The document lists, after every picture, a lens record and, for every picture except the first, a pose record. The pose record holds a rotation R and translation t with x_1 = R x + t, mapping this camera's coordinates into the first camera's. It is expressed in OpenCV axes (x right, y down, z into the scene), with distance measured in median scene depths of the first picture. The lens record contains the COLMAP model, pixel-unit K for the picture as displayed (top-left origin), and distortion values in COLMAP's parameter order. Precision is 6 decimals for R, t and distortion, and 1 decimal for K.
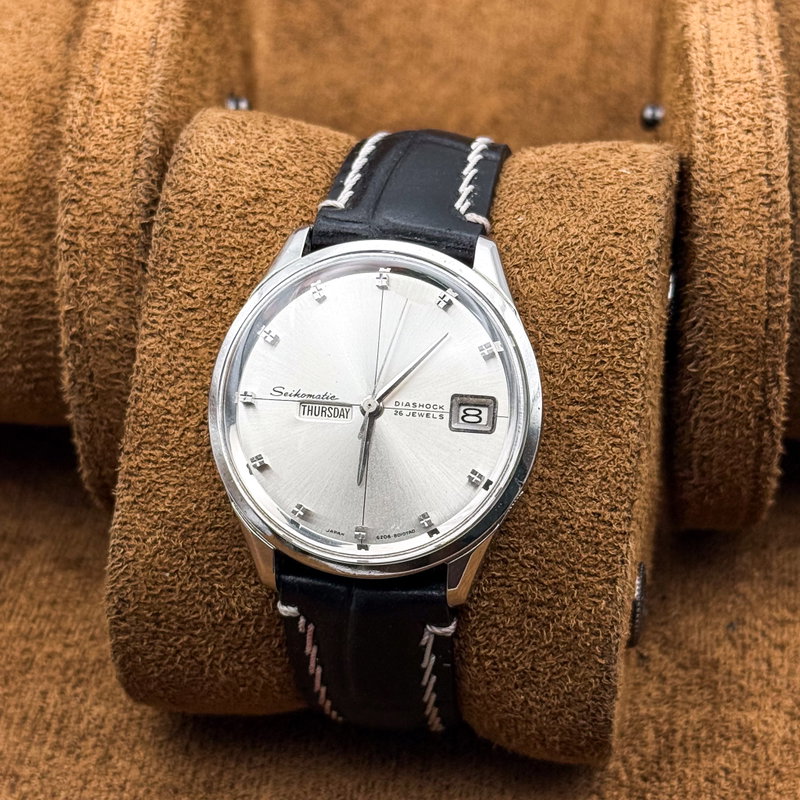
lens RADIAL K [[2247.0, 0, 400.0], [0, 2247.0, 400.0], [0, 0, 1]] dist [0.183299, 1.098095]
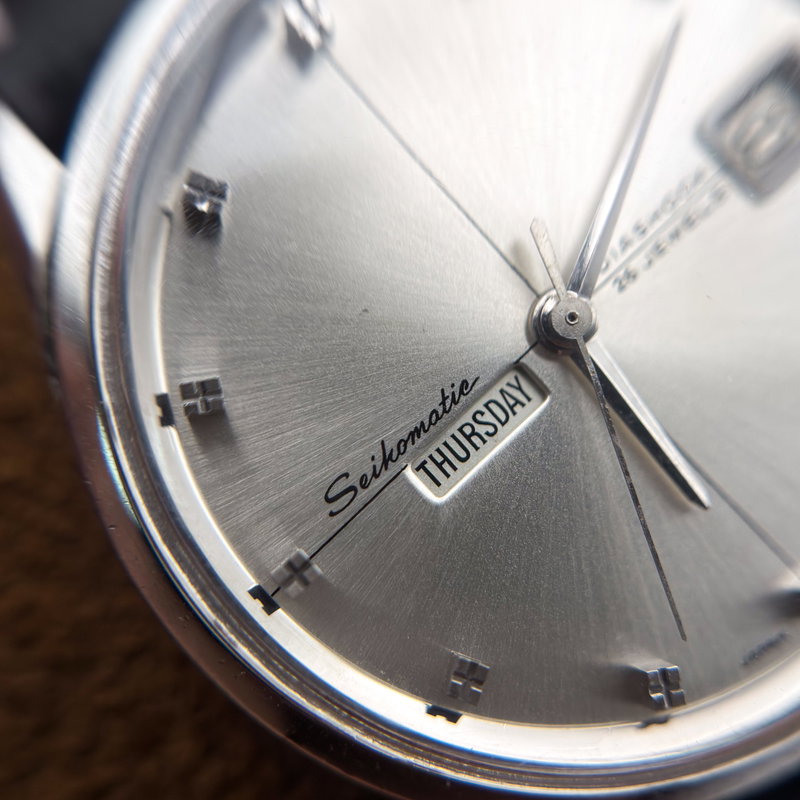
lens RADIAL K [[1125.7, 0, 401.3], [0, 1125.7, 427.3], [0, 0, 1]] dist [0.493207, 0.005235]
pose [[0.633322, -0.718874, 0.286573, -0.087998], [0.706457, 0.688218, 0.165149, -0.031708], [-0.315946, 0.097859, 0.943717, 0.815872]]
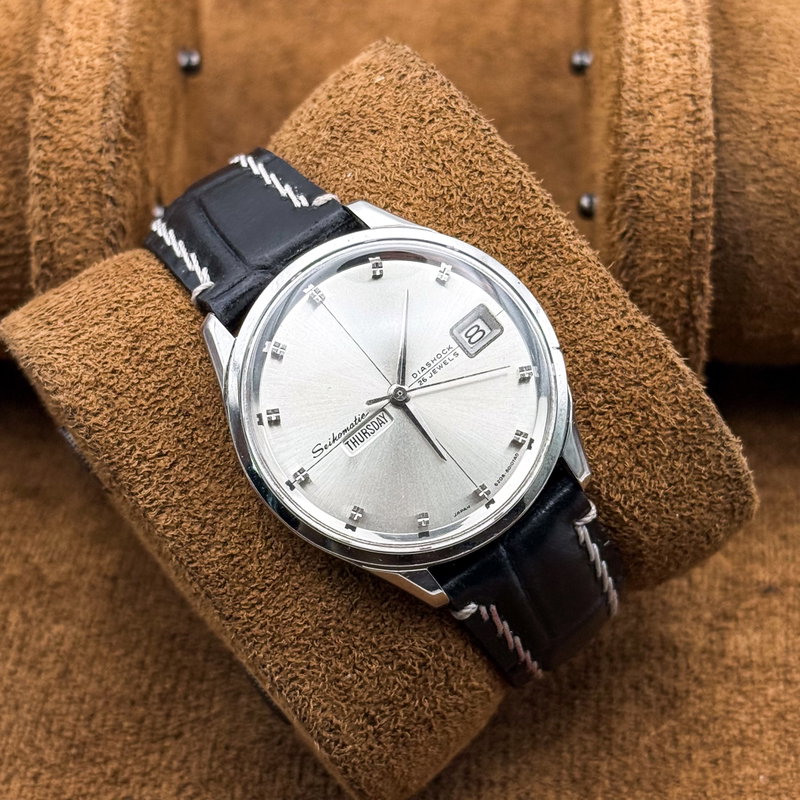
lens RADIAL K [[2247.0, 0, 400.0], [0, 2247.0, 400.0], [0, 0, 1]] dist [0.183299, 1.098095]
pose [[0.687811, -0.668738, 0.282323, -0.284503], [0.681333, 0.728927, 0.066708, -0.059372], [-0.250403, 0.146474, 0.956997, 0.049545]]
